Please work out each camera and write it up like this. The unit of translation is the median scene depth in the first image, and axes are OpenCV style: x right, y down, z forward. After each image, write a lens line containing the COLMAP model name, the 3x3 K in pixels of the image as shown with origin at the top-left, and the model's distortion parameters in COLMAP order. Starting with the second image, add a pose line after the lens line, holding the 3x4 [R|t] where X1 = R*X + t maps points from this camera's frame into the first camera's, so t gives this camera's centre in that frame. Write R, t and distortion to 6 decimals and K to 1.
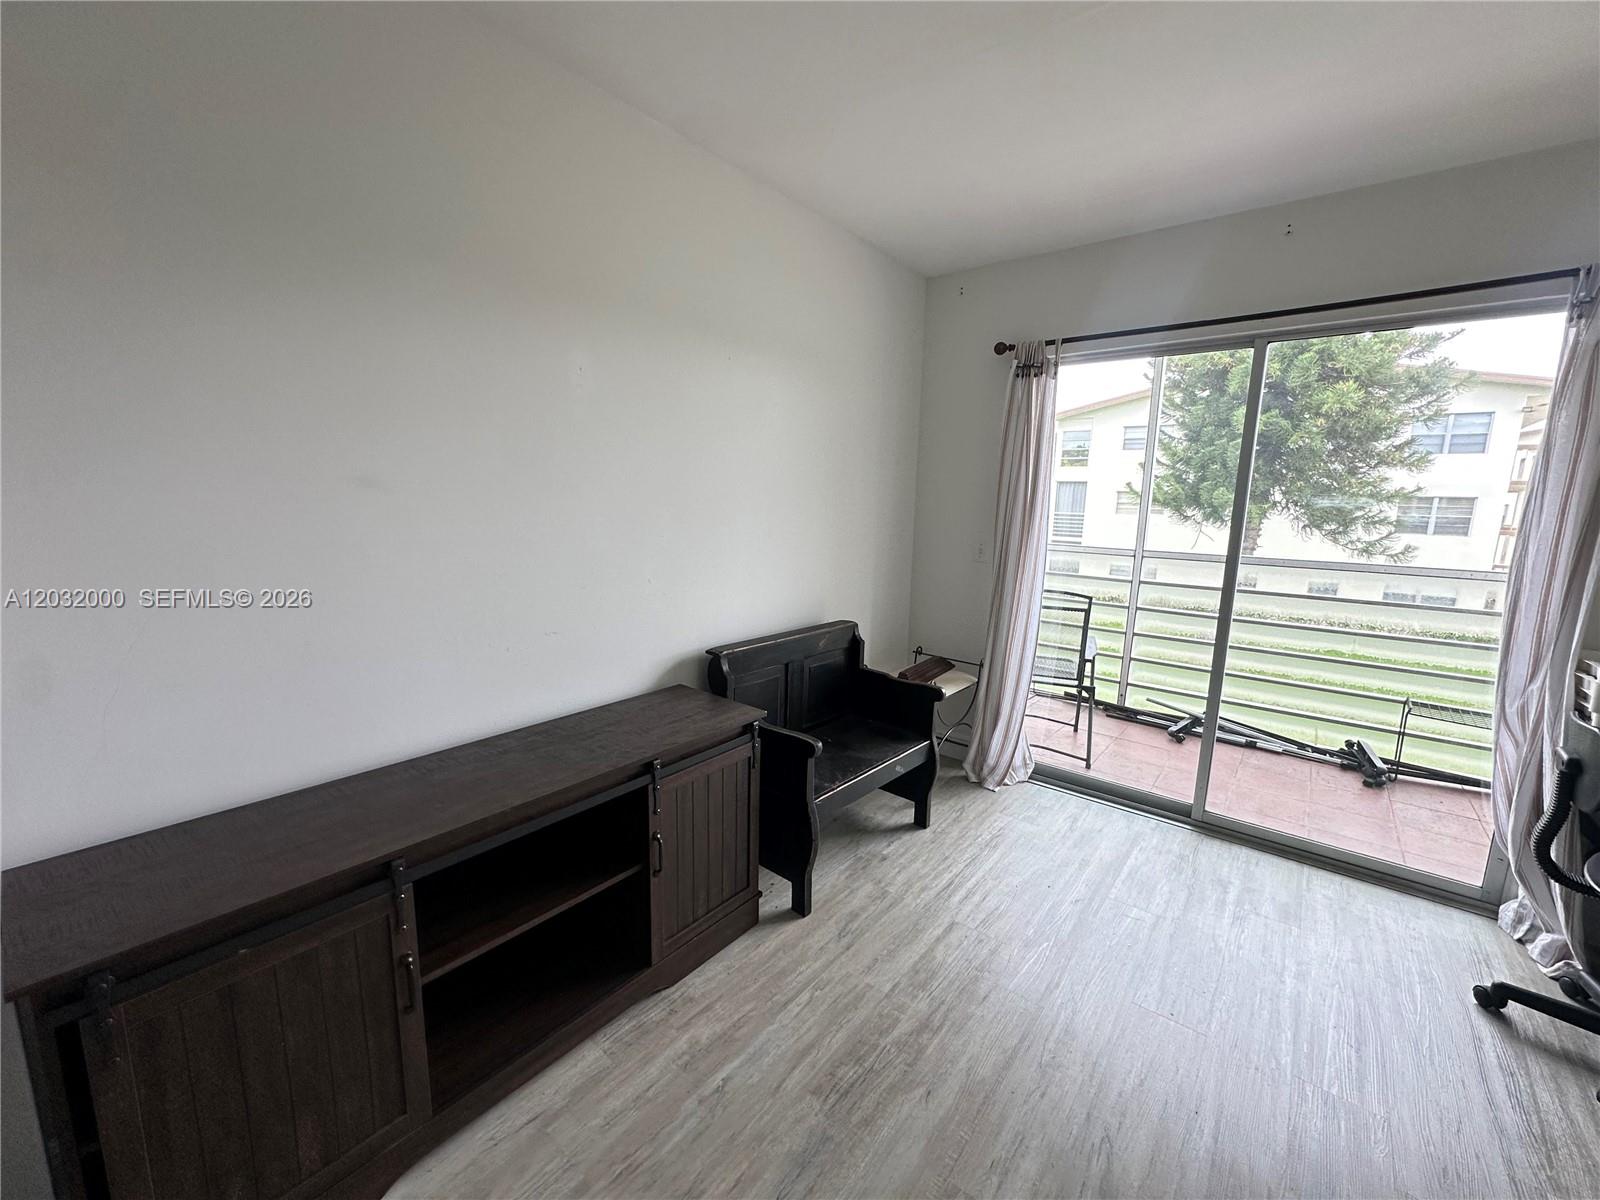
lens RADIAL K [[640.5, 0, 793.7], [0, 640.5, 600.7], [0, 0, 1]] dist [-0.000809, -0.000069]
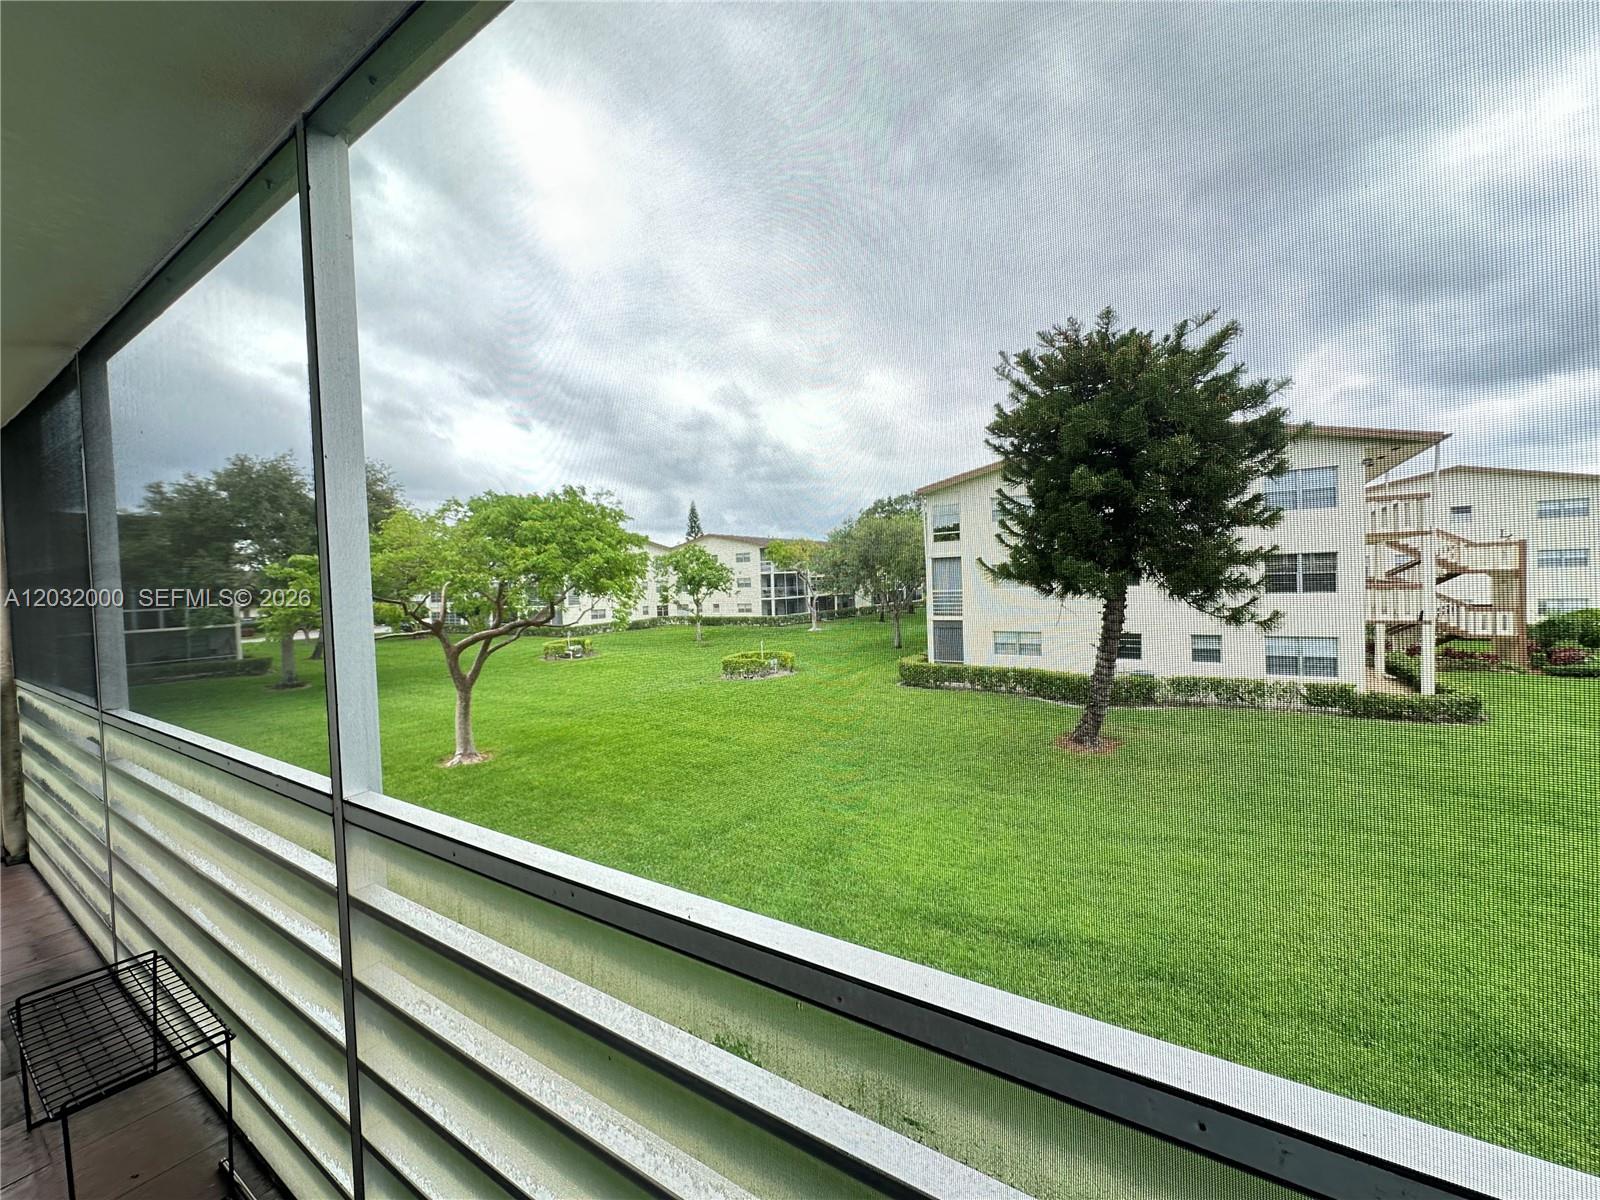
lens RADIAL K [[640.5, 0, 805.8], [0, 640.5, 604.7], [0, 0, 1]] dist [-0.000809, -0.000069]
pose [[0.991375, -0.062527, 0.115176, 0.194150], [0.076651, 0.989493, -0.122592, -0.031888], [-0.106300, 0.130363, 0.985751, 0.174993]]
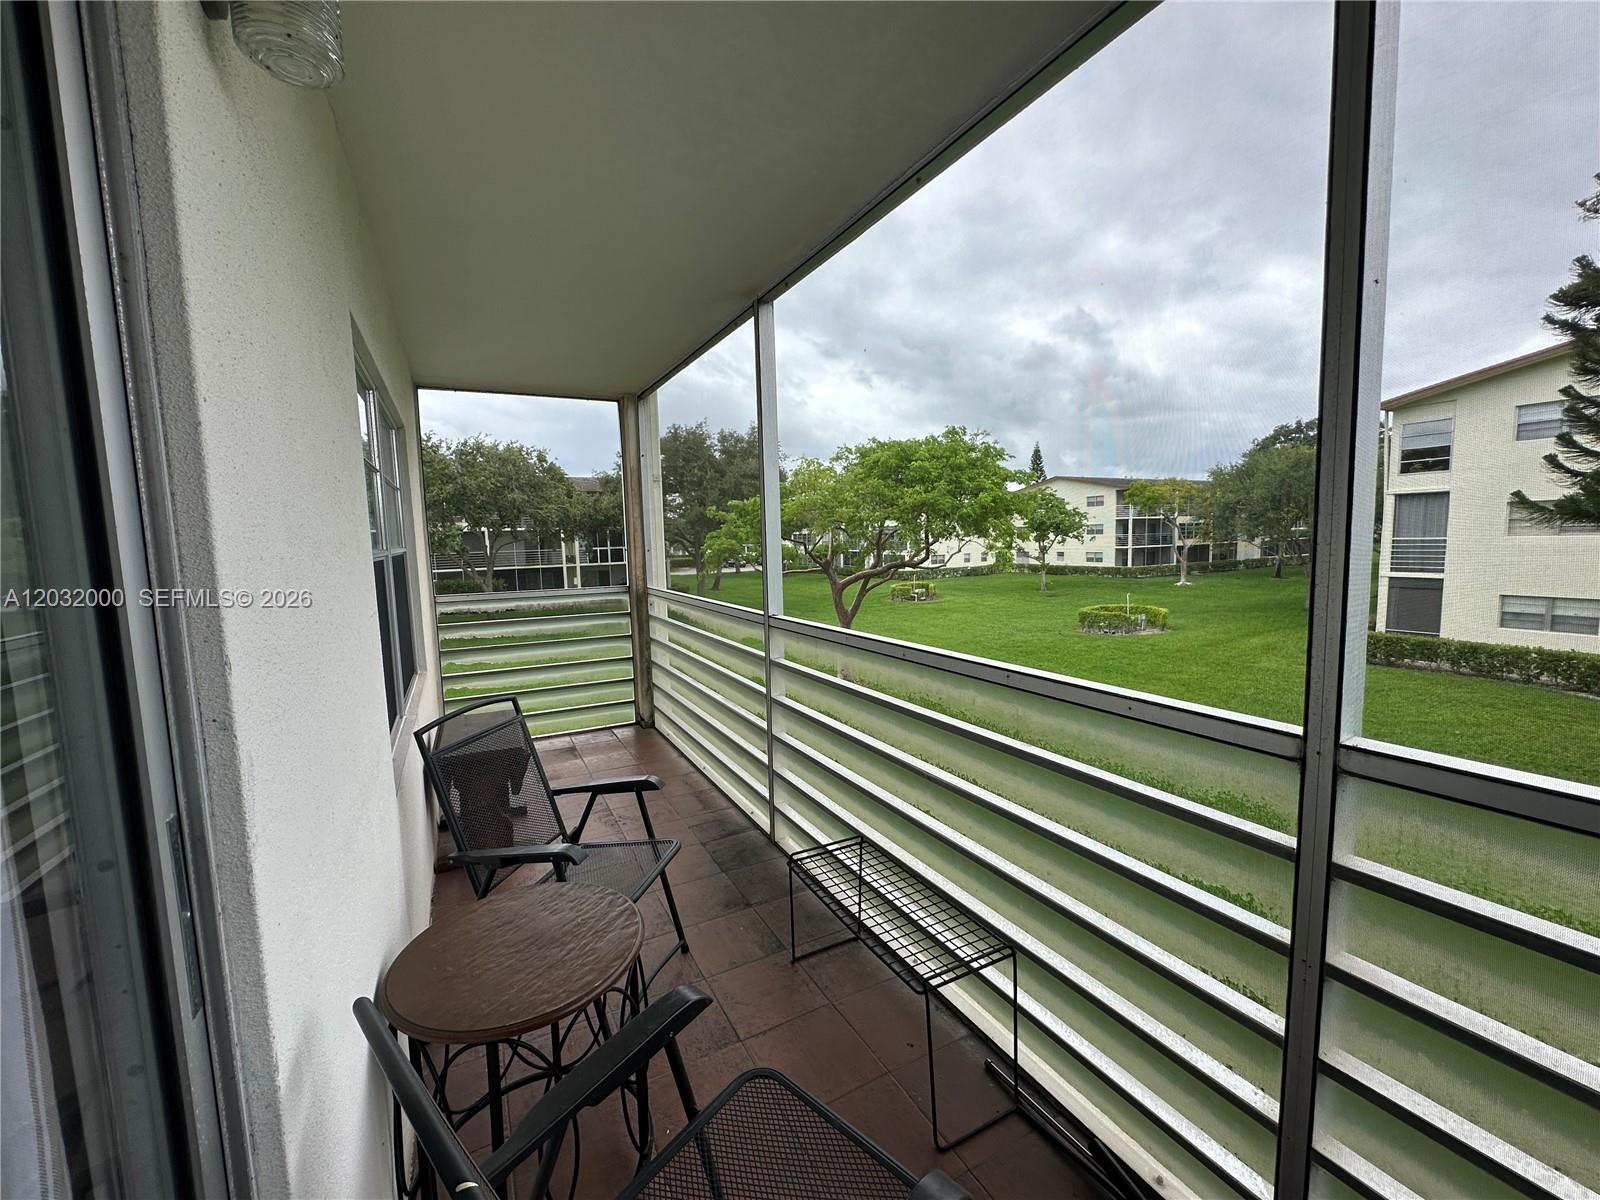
lens RADIAL K [[640.5, 0, 804.7], [0, 640.5, 594.6], [0, 0, 1]] dist [-0.000809, -0.000069]
pose [[0.926726, -0.017610, -0.375325, 0.118234], [-0.011075, 0.997187, -0.074132, -0.029041], [0.375574, 0.072857, 0.923924, 0.185192]]
